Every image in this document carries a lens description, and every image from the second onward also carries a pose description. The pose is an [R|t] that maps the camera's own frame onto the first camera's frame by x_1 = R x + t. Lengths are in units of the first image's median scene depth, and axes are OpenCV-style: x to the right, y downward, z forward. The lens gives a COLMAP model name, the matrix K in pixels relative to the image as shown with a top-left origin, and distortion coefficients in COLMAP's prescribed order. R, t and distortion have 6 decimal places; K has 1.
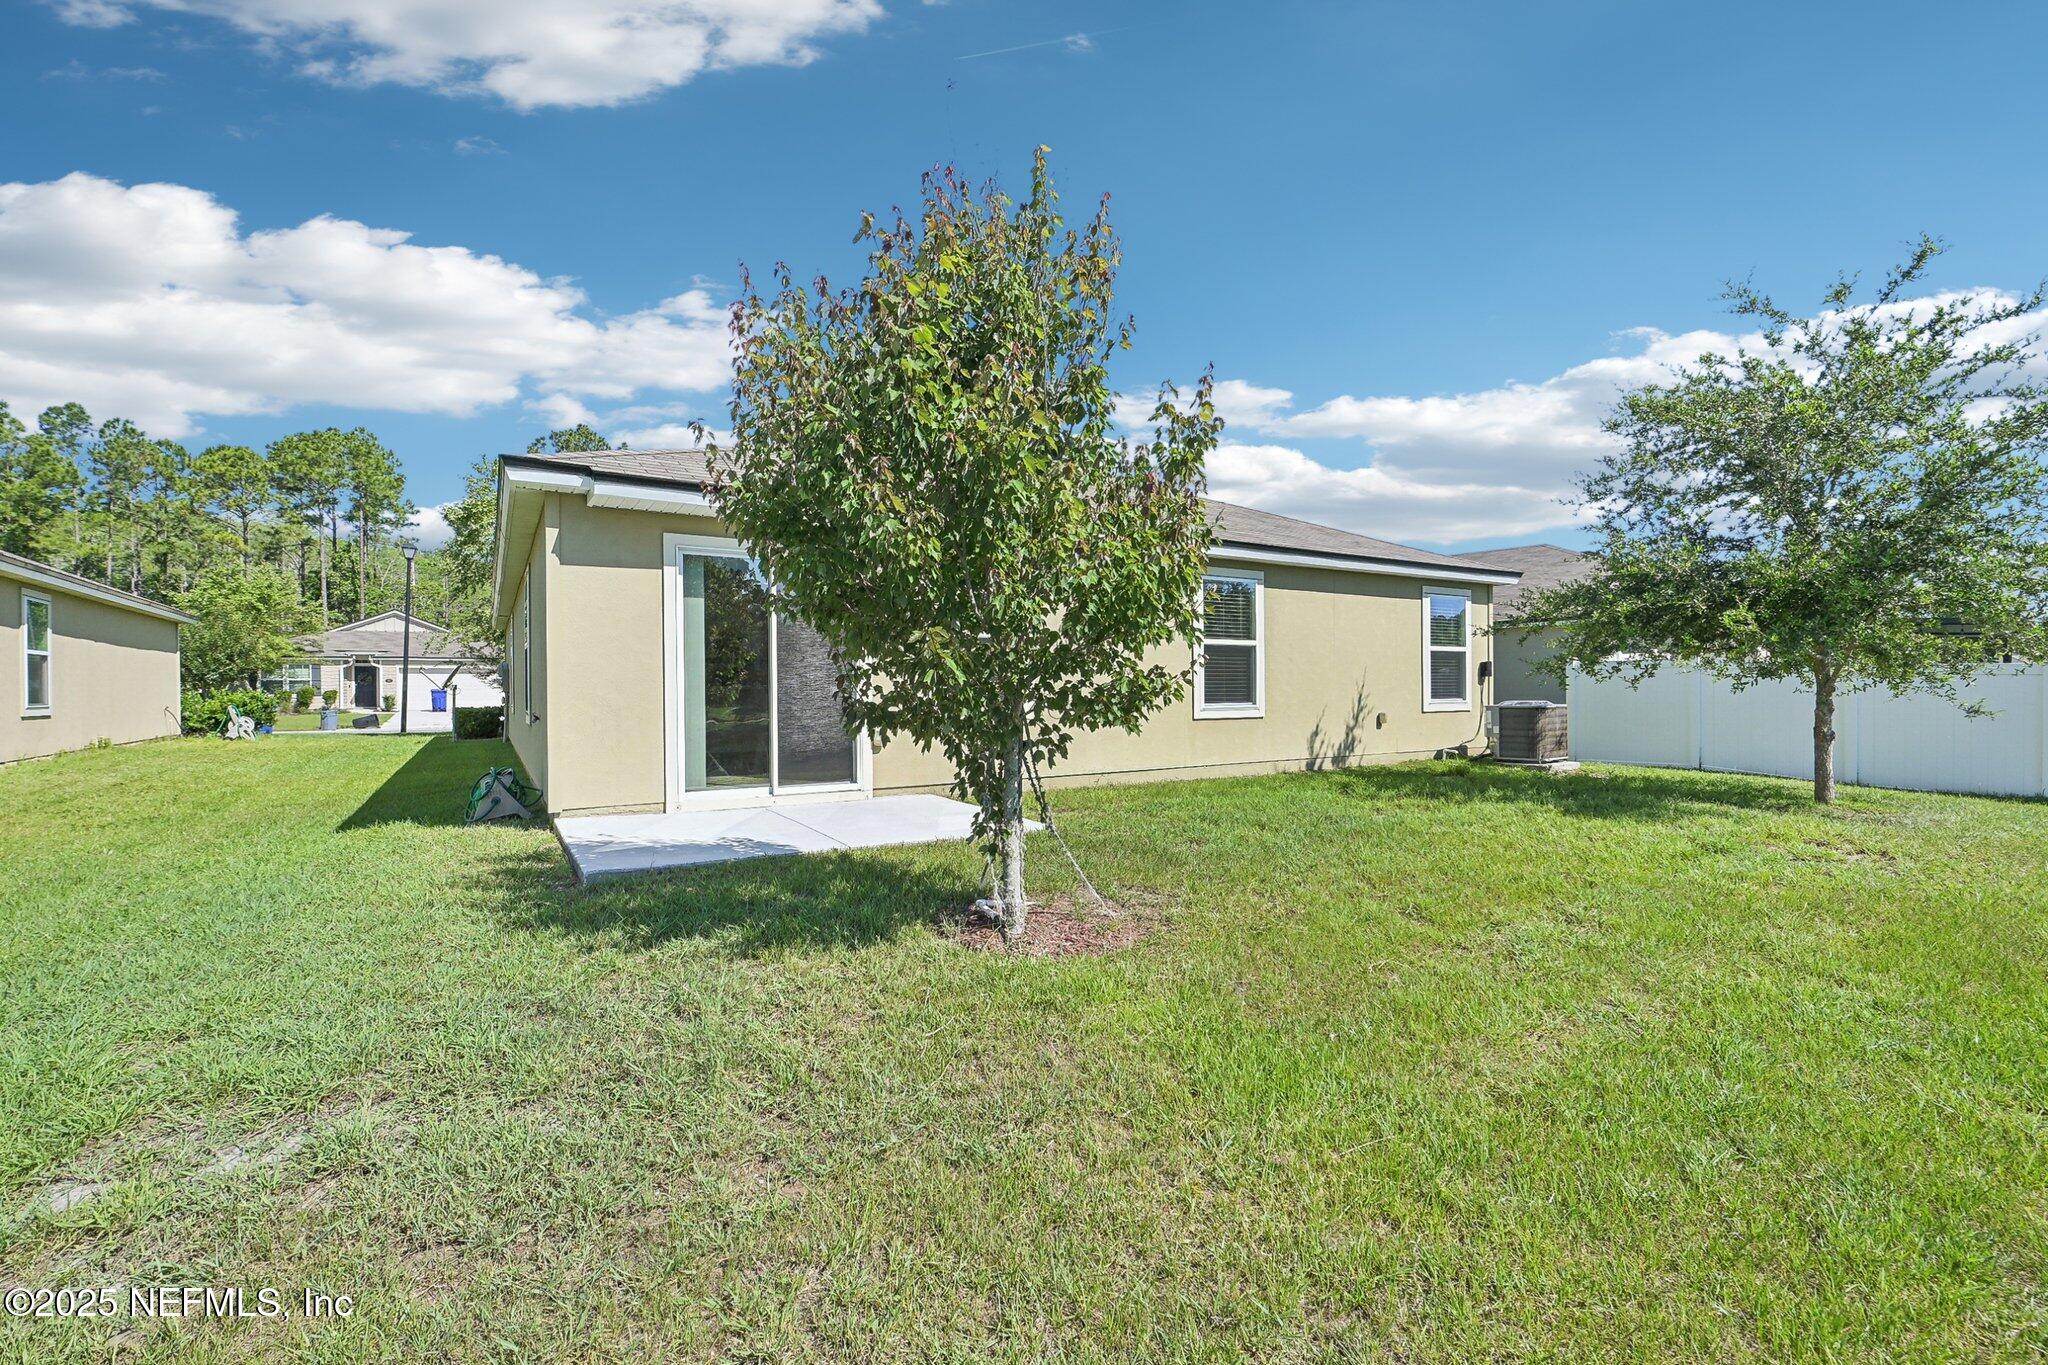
lens RADIAL K [[937.9, 0, 1036.7], [0, 937.9, 684.4], [0, 0, 1]] dist [0.005513, -0.000842]
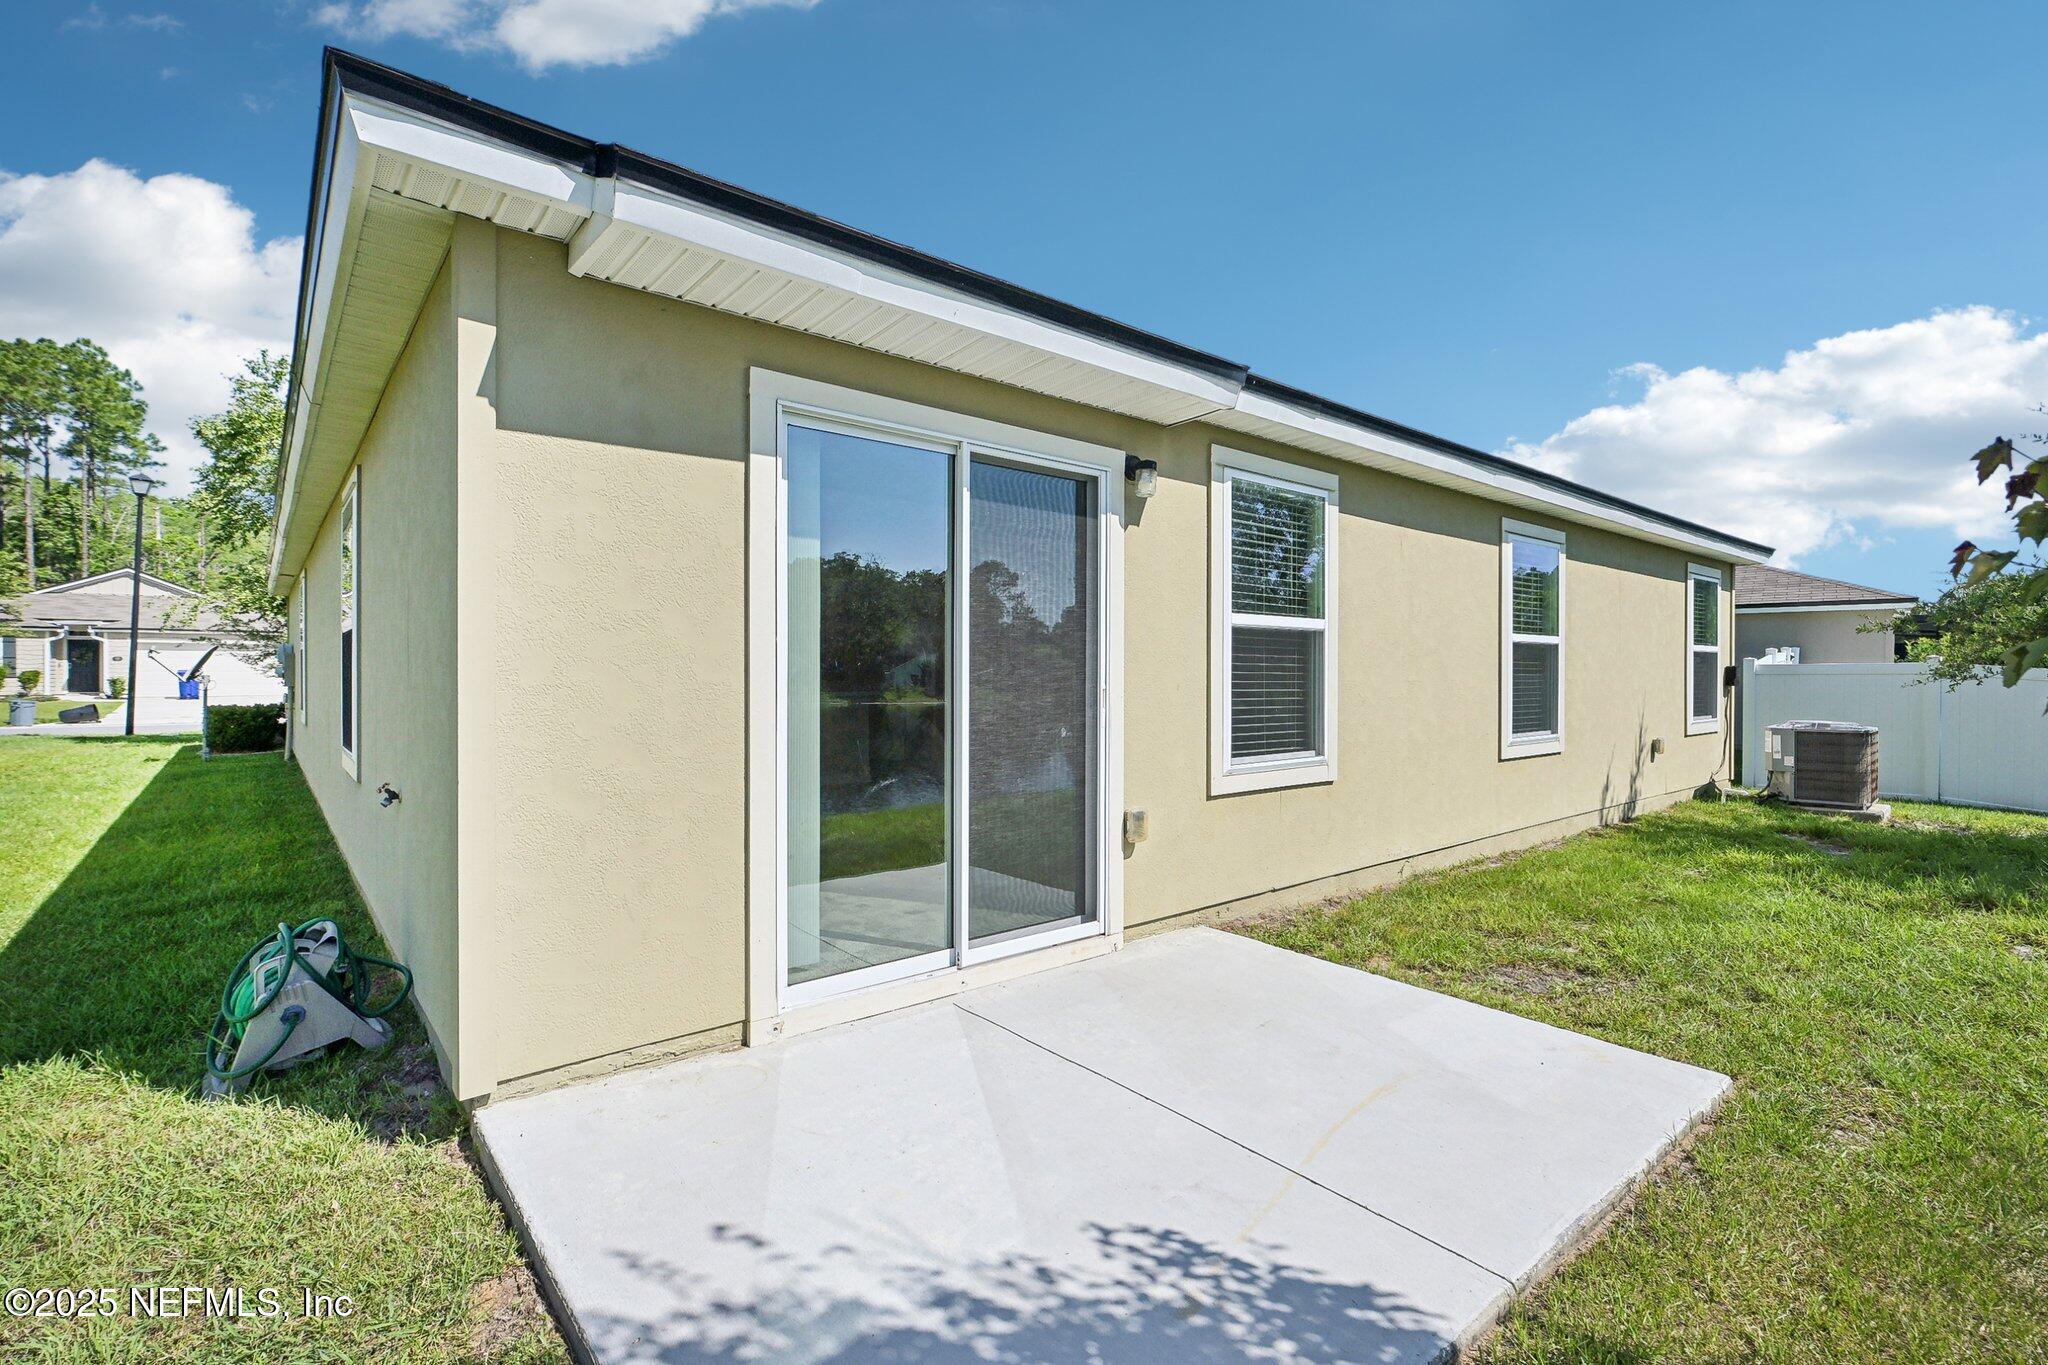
lens RADIAL K [[937.9, 0, 1010.7], [0, 937.9, 665.3], [0, 0, 1]] dist [0.005513, -0.000842]
pose [[0.989148, 0.011278, 0.146492, -0.082314], [-0.011344, 0.999936, -0.000379, -0.007464], [-0.146487, -0.001287, 0.989212, 0.137843]]
